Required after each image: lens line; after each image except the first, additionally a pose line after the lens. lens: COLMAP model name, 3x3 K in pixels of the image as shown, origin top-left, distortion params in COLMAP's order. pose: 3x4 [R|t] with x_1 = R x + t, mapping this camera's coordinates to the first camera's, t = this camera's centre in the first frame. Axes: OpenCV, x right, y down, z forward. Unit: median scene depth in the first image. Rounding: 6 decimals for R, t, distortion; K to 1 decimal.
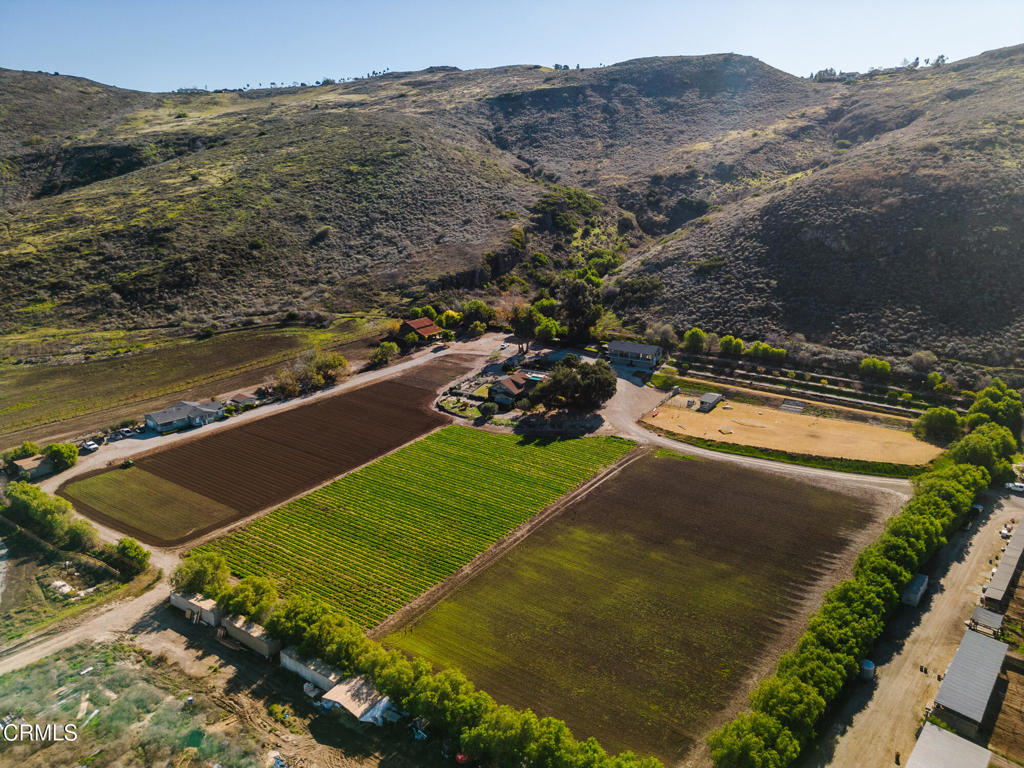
lens RADIAL K [[714.1, 0, 512.0], [0, 714.1, 384.0], [0, 0, 1]] dist [0.091031, -0.089907]
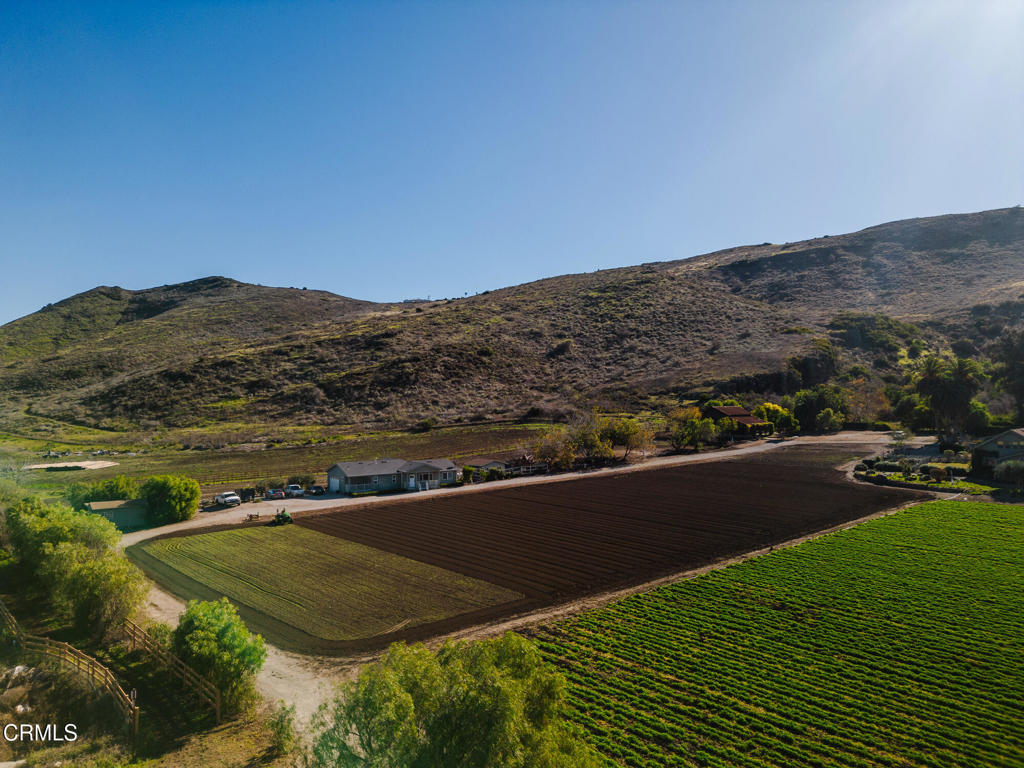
lens RADIAL K [[714.1, 0, 512.0], [0, 714.1, 384.0], [0, 0, 1]] dist [0.091031, -0.089907]
pose [[0.969666, -0.015578, -0.243939, -0.152844], [-0.062108, 0.949514, -0.307515, 0.096366], [0.236414, 0.313338, 0.919744, 0.332584]]
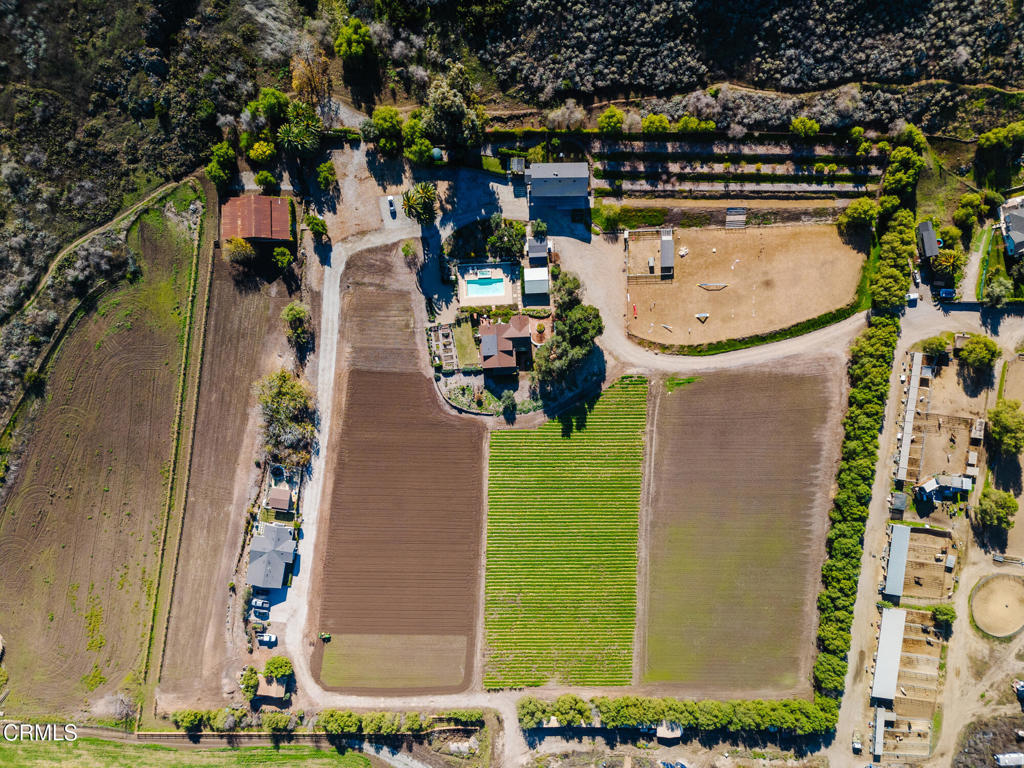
lens RADIAL K [[714.1, 0, 512.0], [0, 714.1, 384.0], [0, 0, 1]] dist [0.091031, -0.089907]
pose [[0.829506, -0.558481, 0.004410, -0.012548], [0.157405, 0.241354, 0.957586, -0.677816], [-0.535858, -0.793629, 0.288112, 0.481695]]
